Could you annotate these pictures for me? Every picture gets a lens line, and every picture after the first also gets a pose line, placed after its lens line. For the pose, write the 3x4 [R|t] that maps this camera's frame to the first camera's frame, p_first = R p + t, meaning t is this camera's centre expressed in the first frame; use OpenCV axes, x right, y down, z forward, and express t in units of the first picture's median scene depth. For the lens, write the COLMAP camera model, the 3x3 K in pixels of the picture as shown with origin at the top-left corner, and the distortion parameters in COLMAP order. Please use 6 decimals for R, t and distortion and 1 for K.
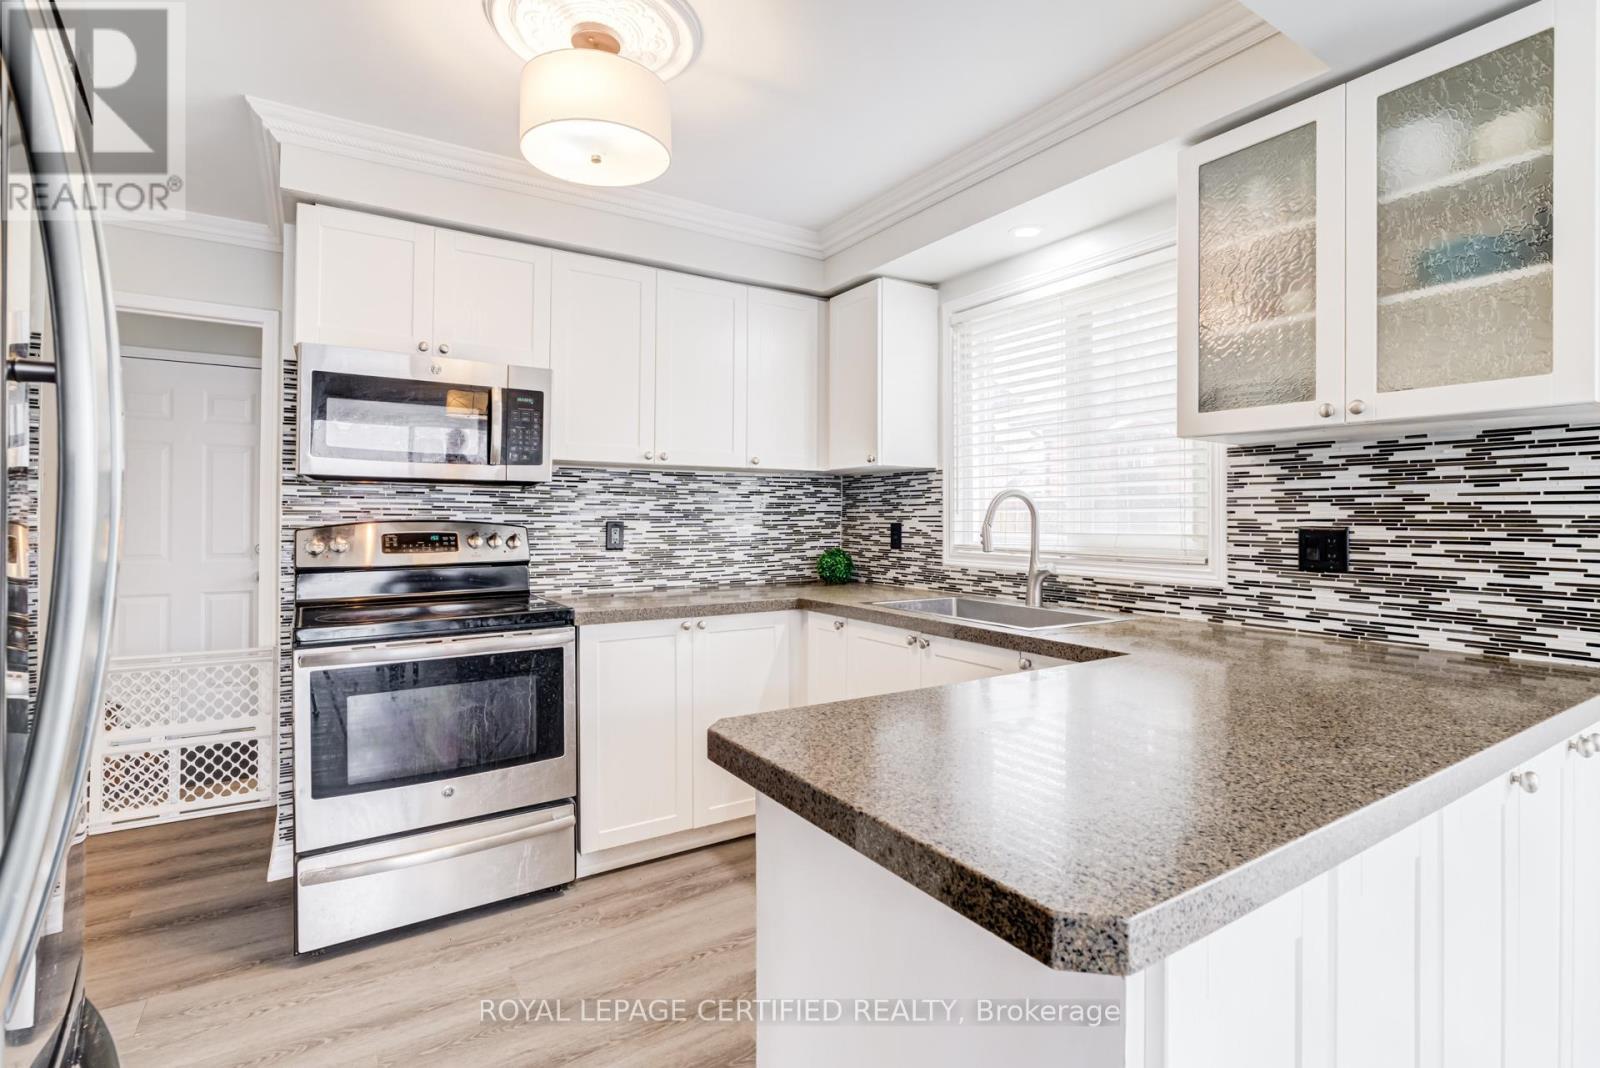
lens RADIAL K [[777.2, 0, 806.8], [0, 777.2, 519.7], [0, 0, 1]] dist [-0.010348, 0.000352]
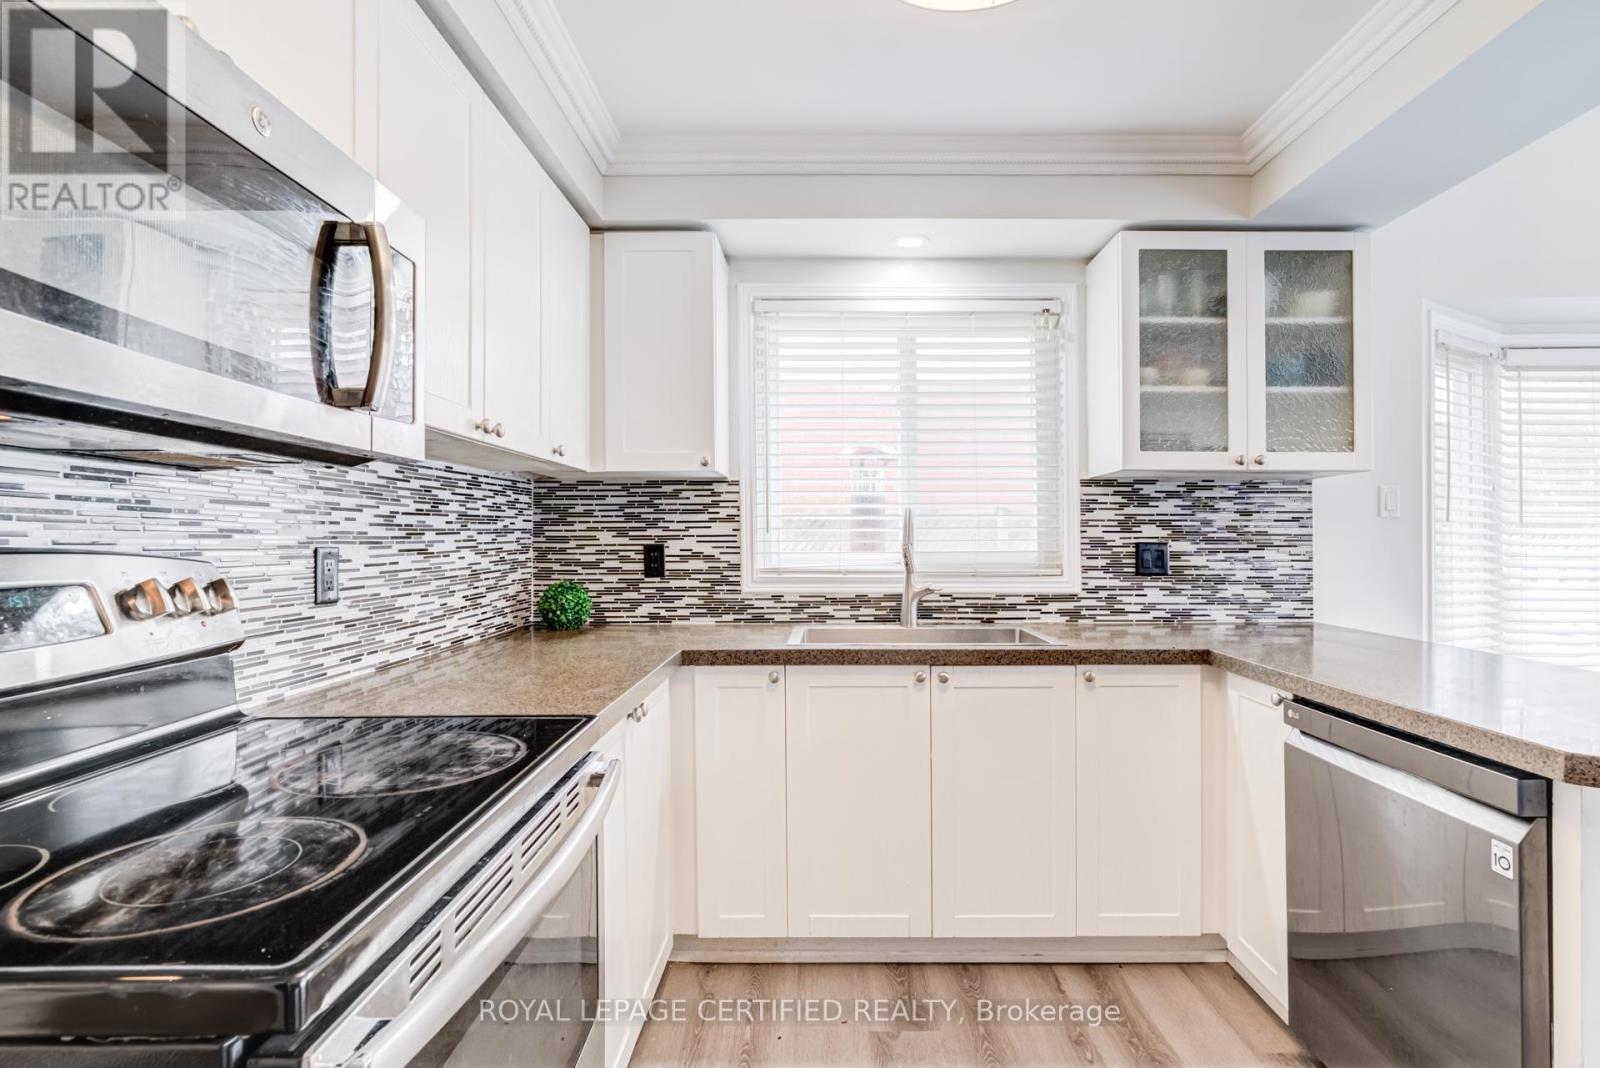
lens RADIAL K [[804.9, 0, 800.0], [0, 804.9, 534.0], [0, 0, 1]] dist [-0.003076, 0.001331]
pose [[0.536995, 0.000708, 0.843585, -0.775070], [0.005587, 0.999975, -0.004395, -0.002770], [-0.843567, 0.007074, 0.536977, 0.689807]]
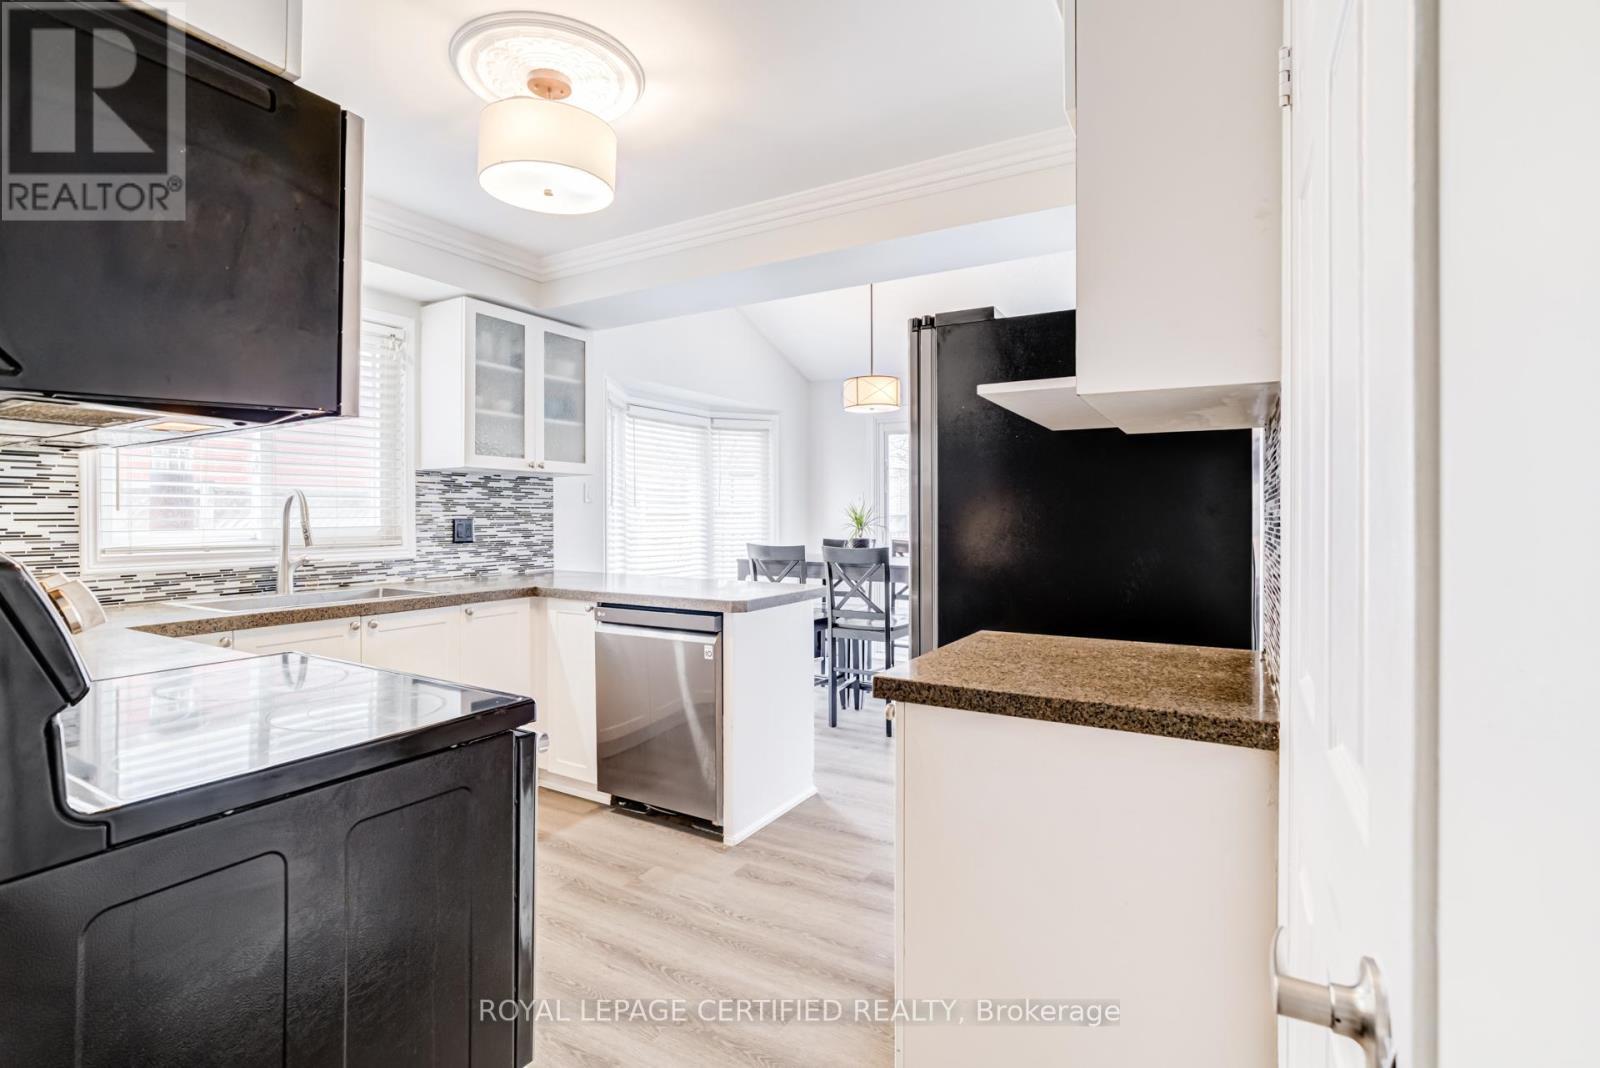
lens RADIAL K [[795.1, 0, 799.5], [0, 795.1, 511.8], [0, 0, 1]] dist [-0.002650, 0.000066]
pose [[-0.463896, 0.000211, 0.885890, -1.274188], [0.002323, 0.999997, 0.000979, -0.006988], [-0.885887, 0.002512, -0.463895, 1.059749]]
